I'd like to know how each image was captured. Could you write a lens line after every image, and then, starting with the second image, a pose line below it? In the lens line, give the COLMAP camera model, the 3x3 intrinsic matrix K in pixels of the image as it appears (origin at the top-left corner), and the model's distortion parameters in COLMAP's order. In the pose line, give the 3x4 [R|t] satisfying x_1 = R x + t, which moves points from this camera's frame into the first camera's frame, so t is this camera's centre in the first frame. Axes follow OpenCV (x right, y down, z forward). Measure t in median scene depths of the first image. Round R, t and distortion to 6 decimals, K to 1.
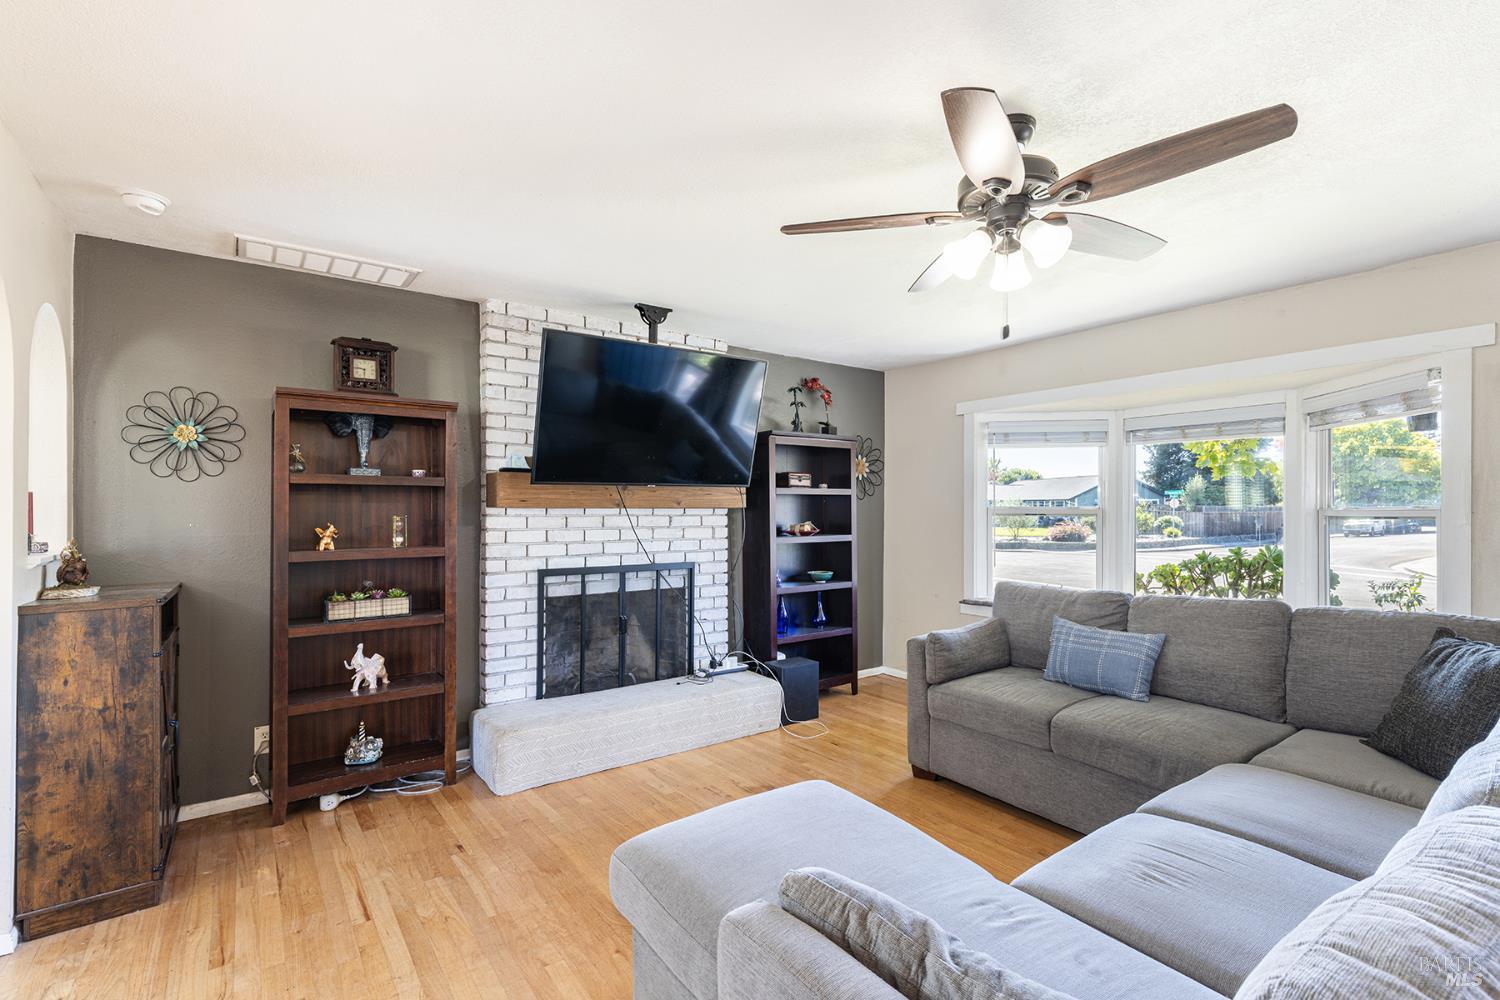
lens RADIAL K [[678.3, 0, 800.2], [0, 678.3, 507.0], [0, 0, 1]] dist [0.004082, 0.000848]
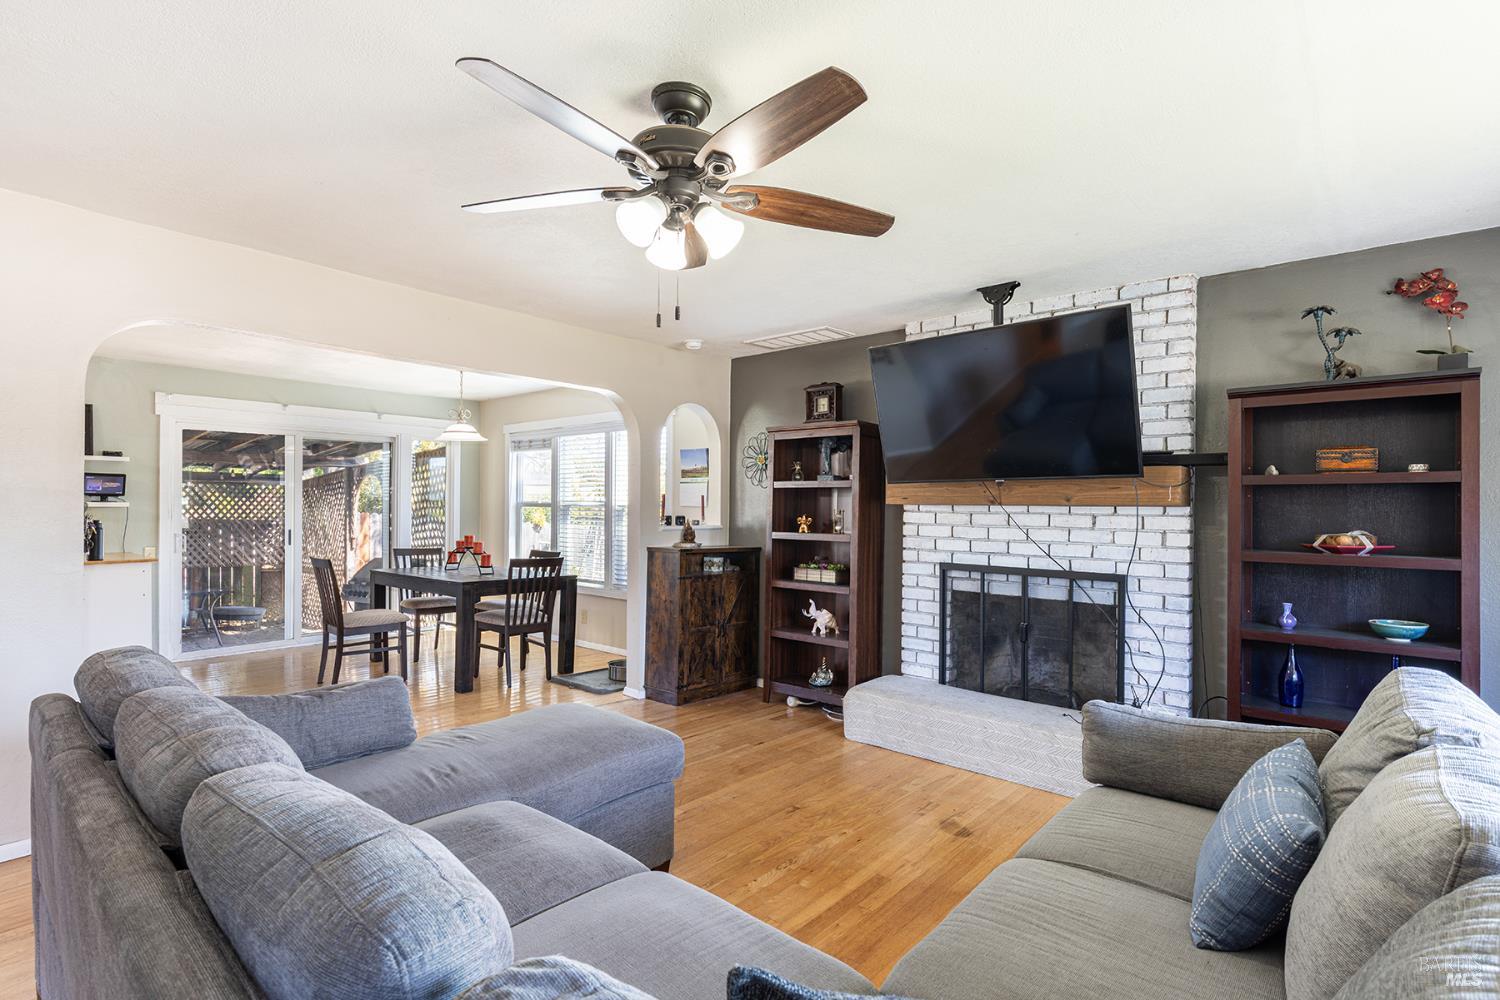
lens RADIAL K [[721.0, 0, 726.4], [0, 721.0, 510.0], [0, 0, 1]] dist [-0.005684, 0.001116]
pose [[0.178889, 0.006249, -0.983849, 0.668712], [-0.007010, 0.999963, 0.005077, 0.006124], [0.983844, 0.005988, 0.178926, 0.461715]]
